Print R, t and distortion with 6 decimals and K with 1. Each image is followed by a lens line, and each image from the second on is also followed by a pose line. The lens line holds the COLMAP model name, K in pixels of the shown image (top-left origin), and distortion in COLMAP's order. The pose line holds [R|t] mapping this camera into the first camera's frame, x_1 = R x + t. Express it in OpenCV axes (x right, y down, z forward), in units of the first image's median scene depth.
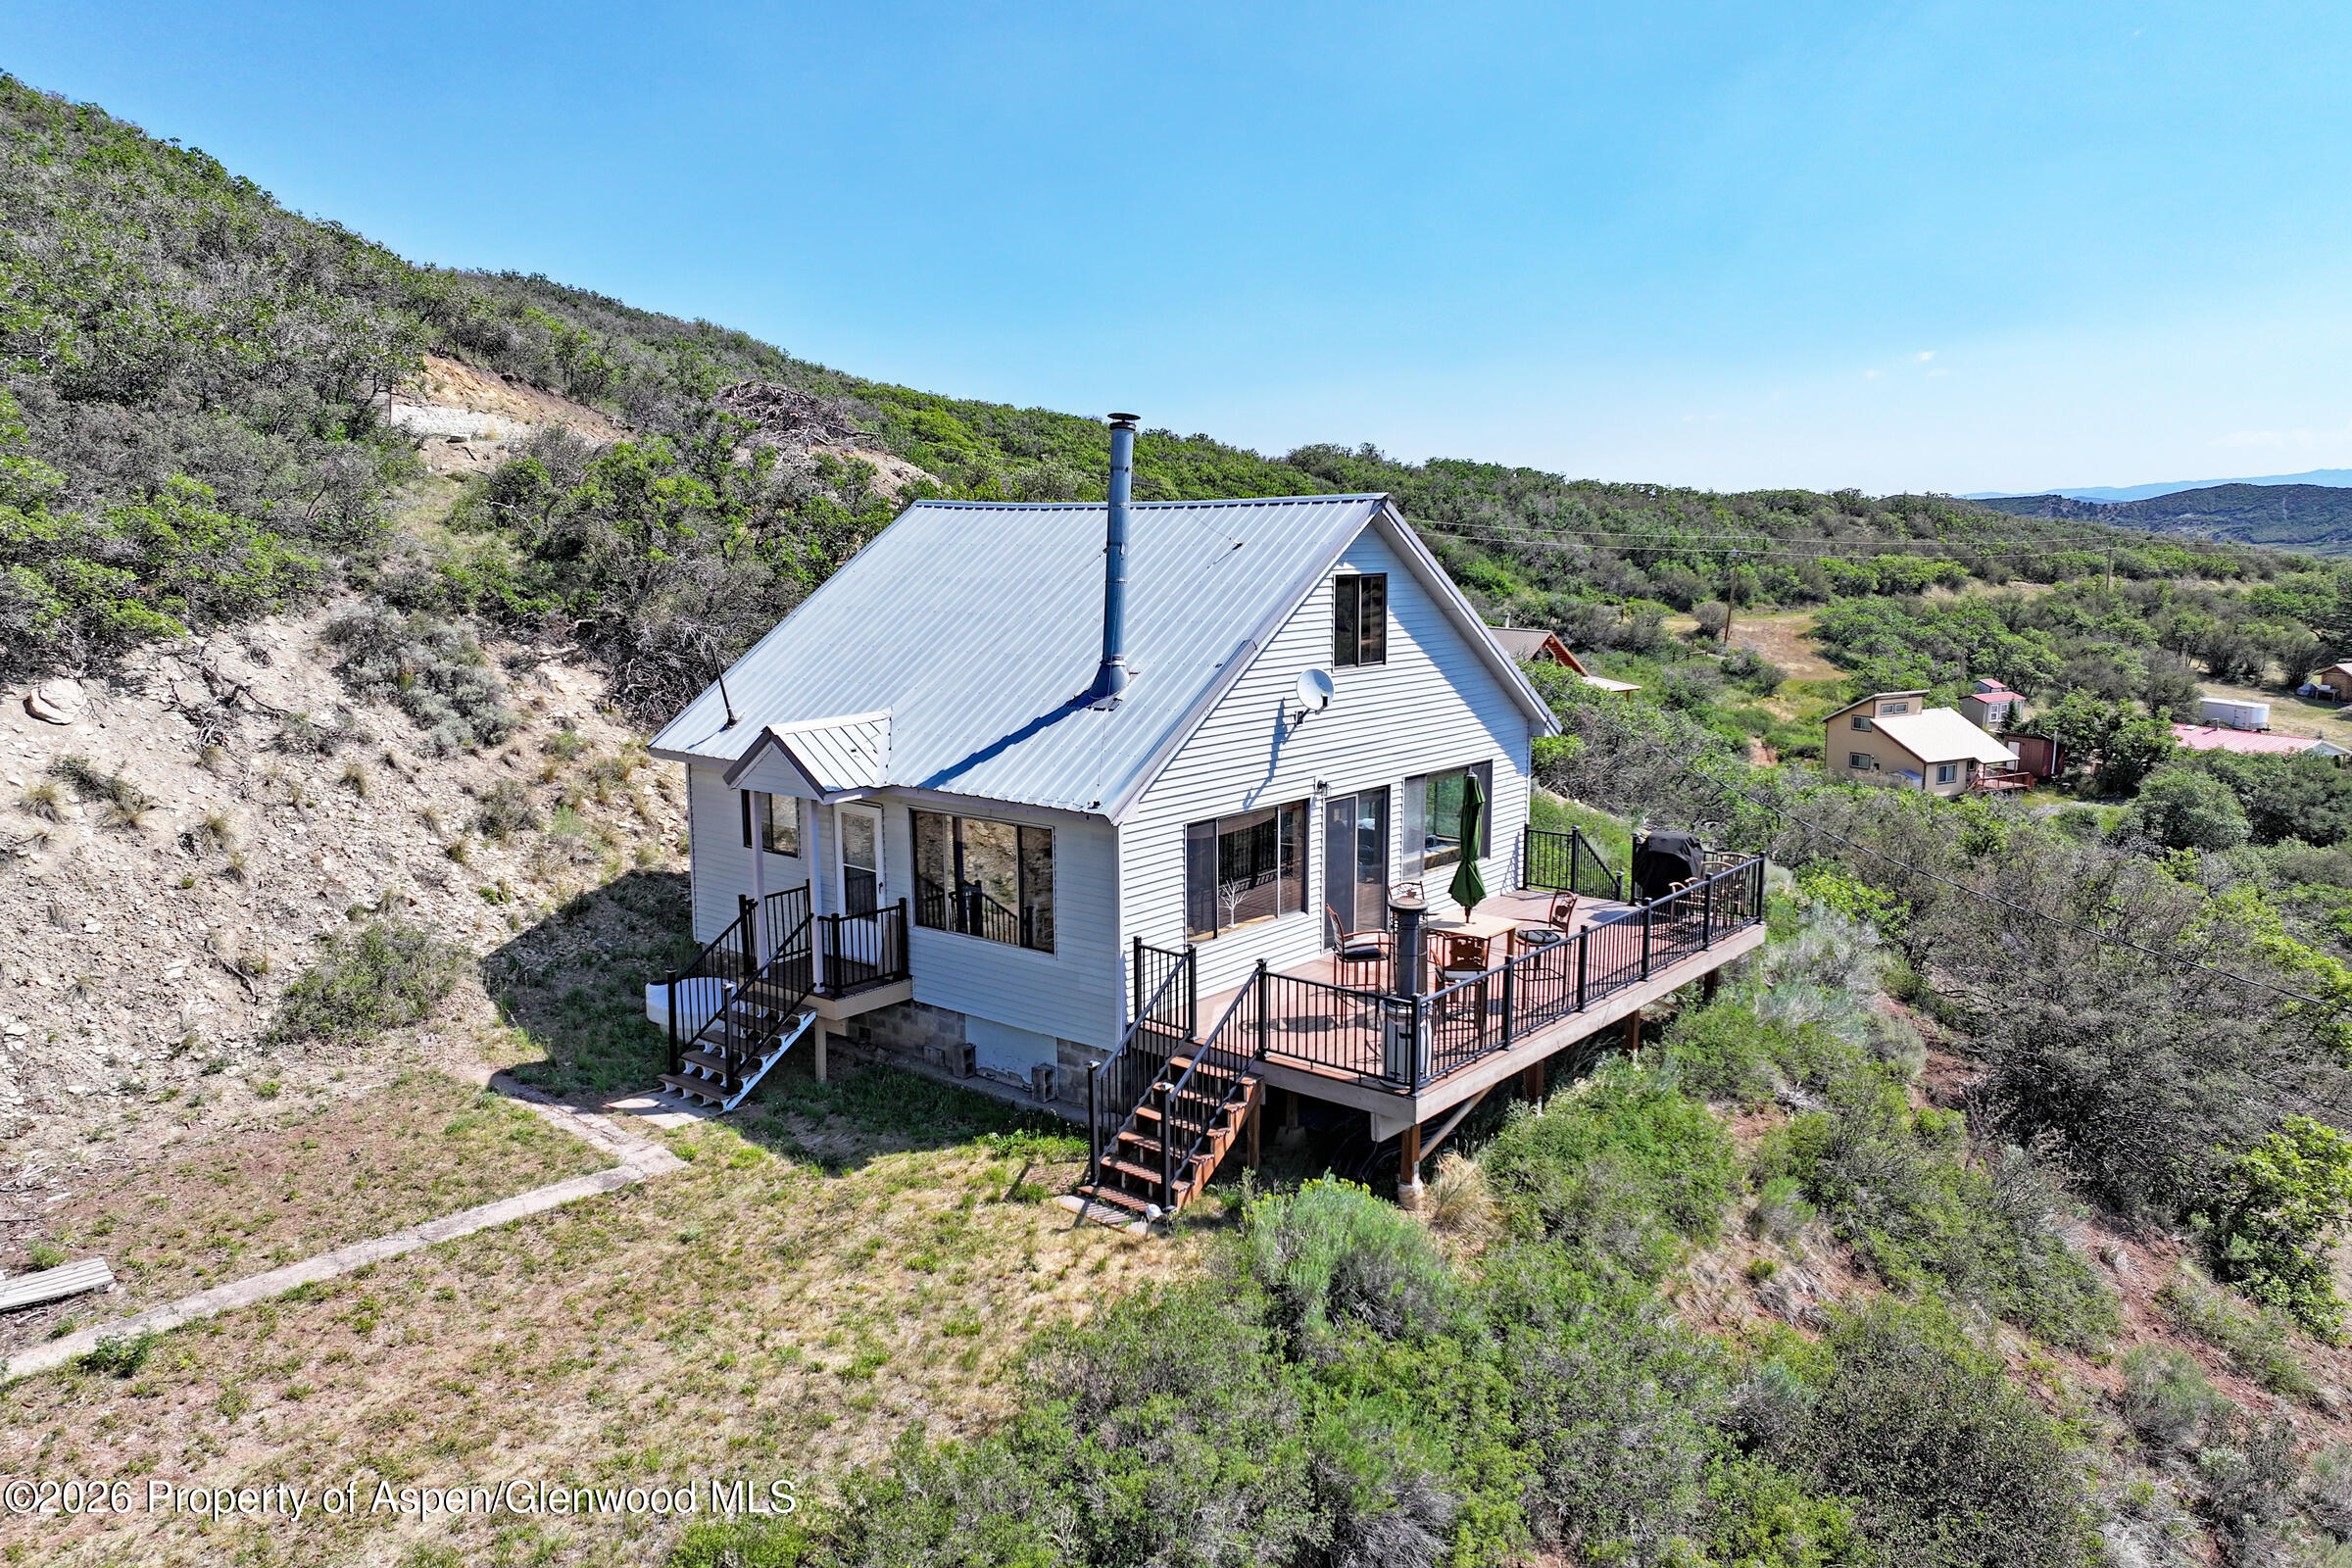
lens RADIAL K [[1639.9, 0, 1177.6], [0, 1639.9, 783.5], [0, 0, 1]] dist [-0.004093, 0.014416]
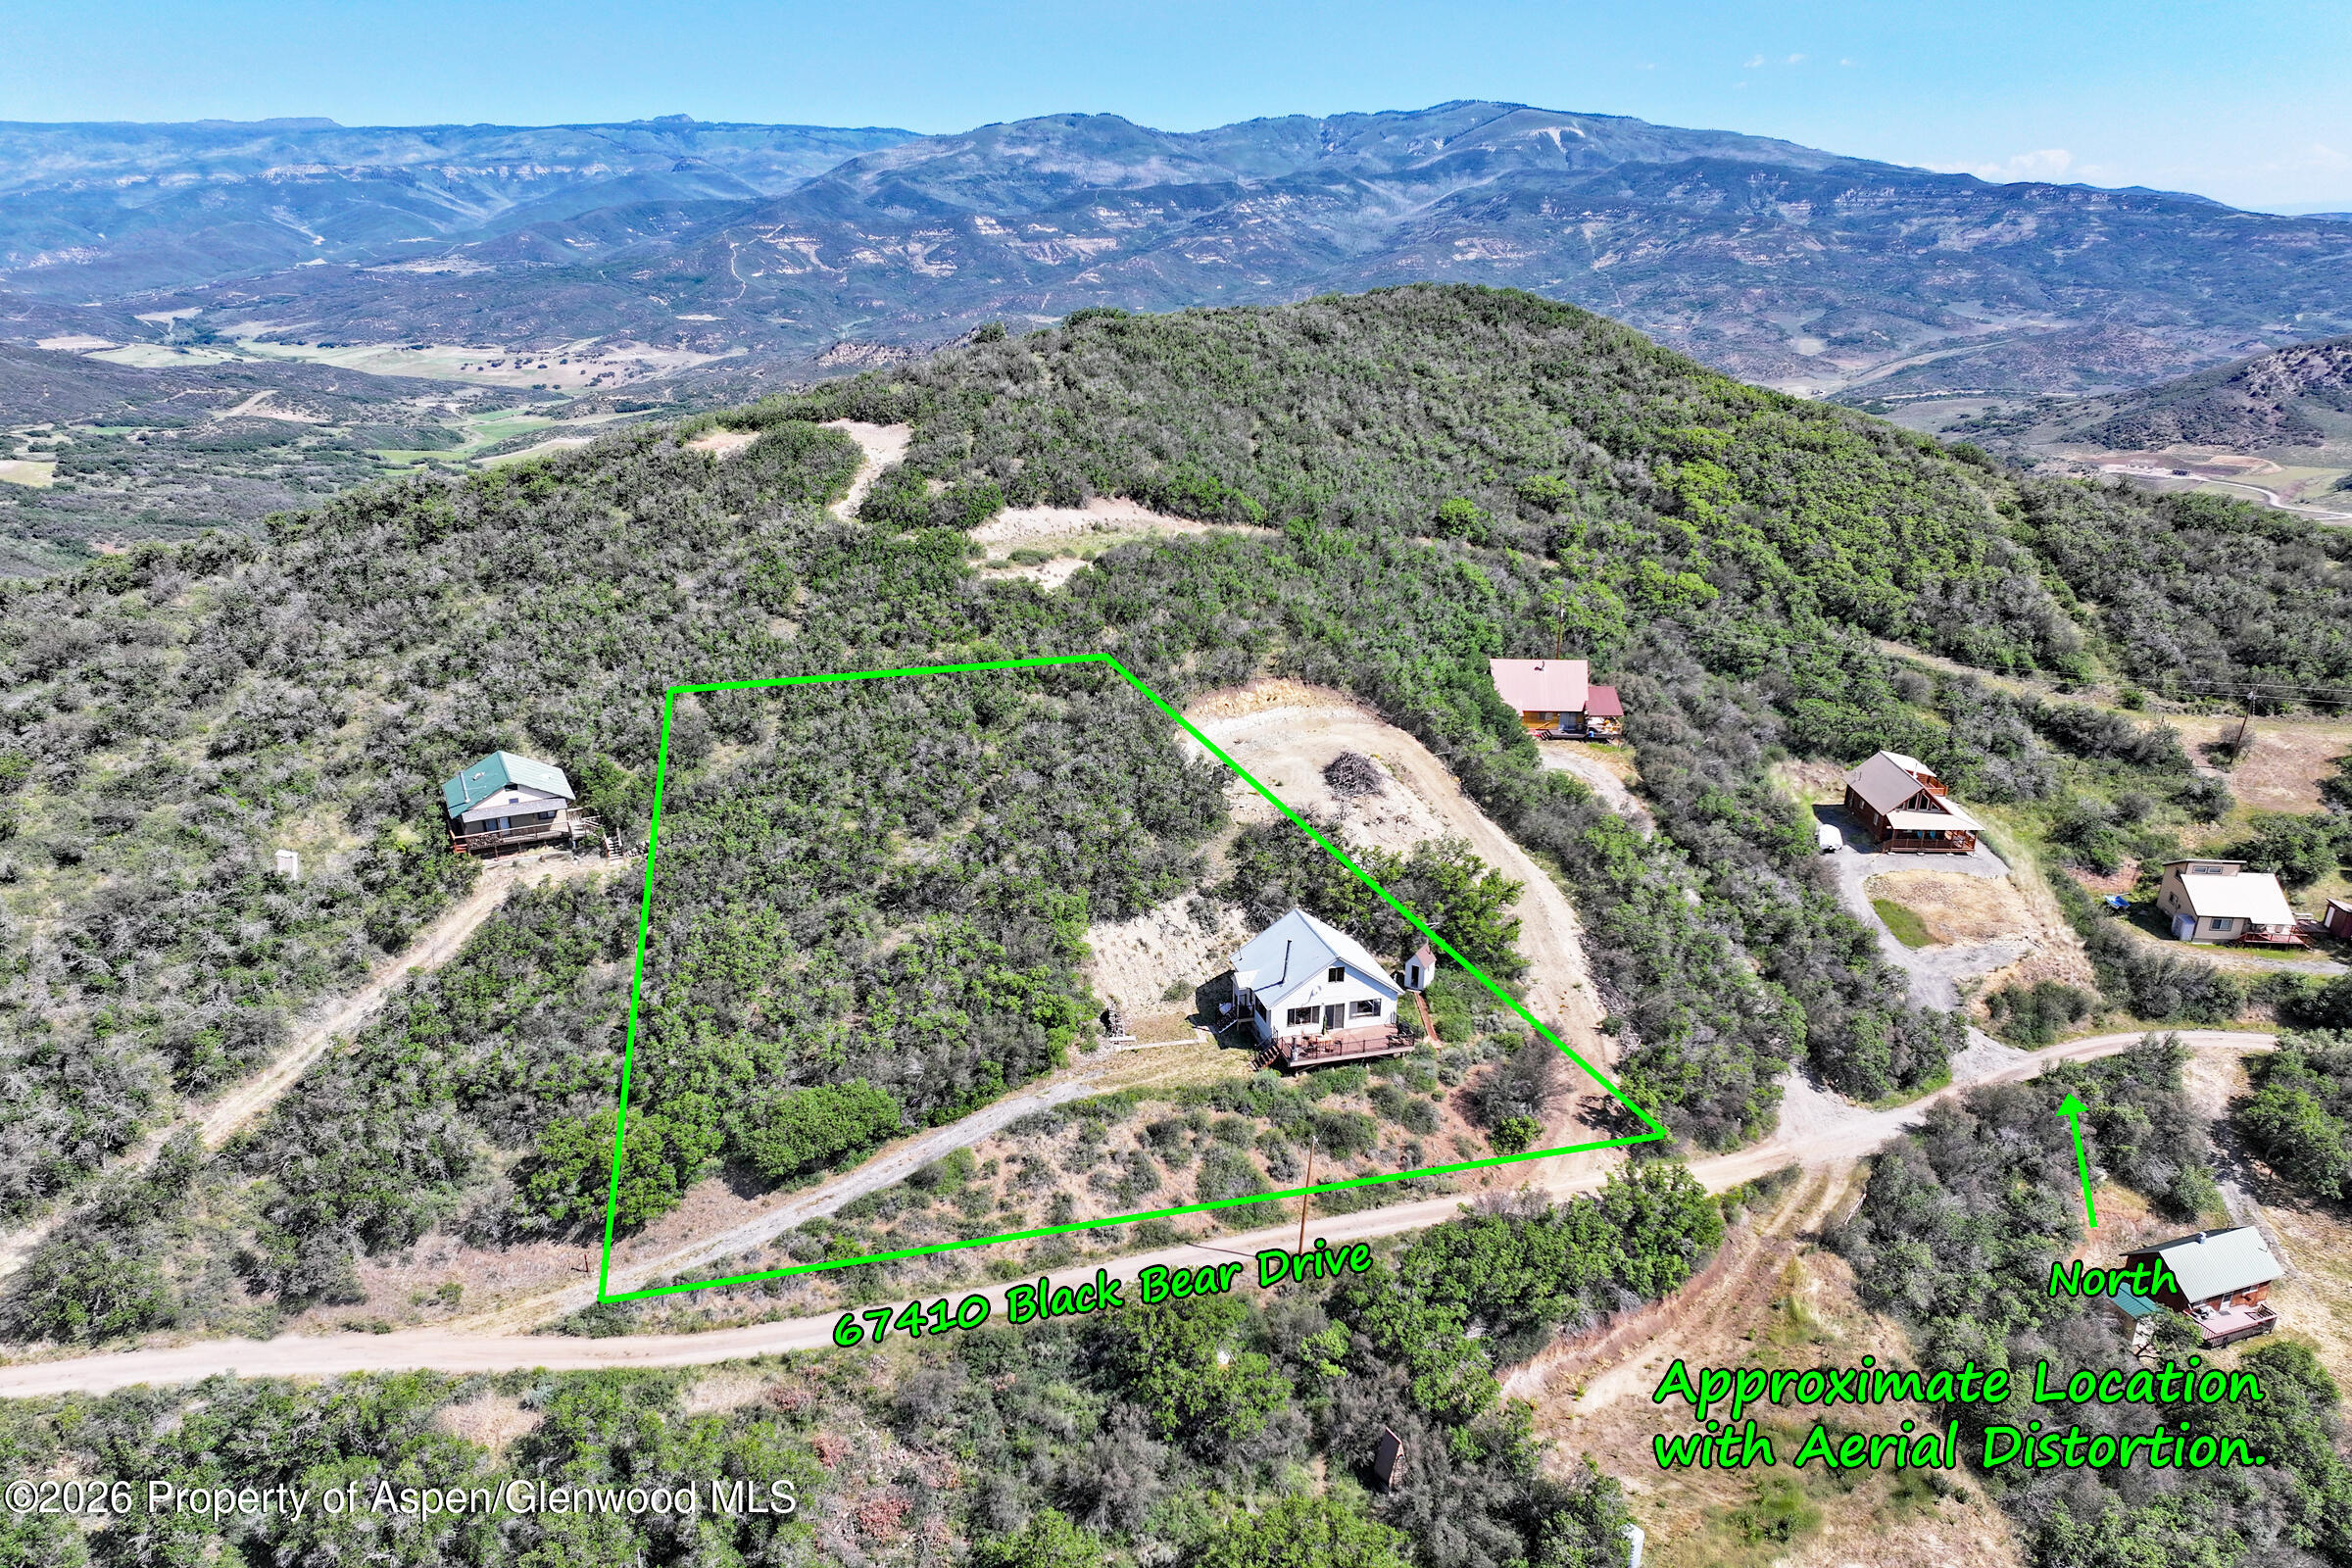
lens RADIAL K [[1639.9, 0, 1174.4], [0, 1639.9, 783.8], [0, 0, 1]] dist [-0.004093, 0.014416]
pose [[0.827171, 0.185889, -0.530314, 2.397471], [-0.099783, 0.977293, 0.186927, -1.655644], [0.553020, -0.101704, 0.826937, -3.668277]]
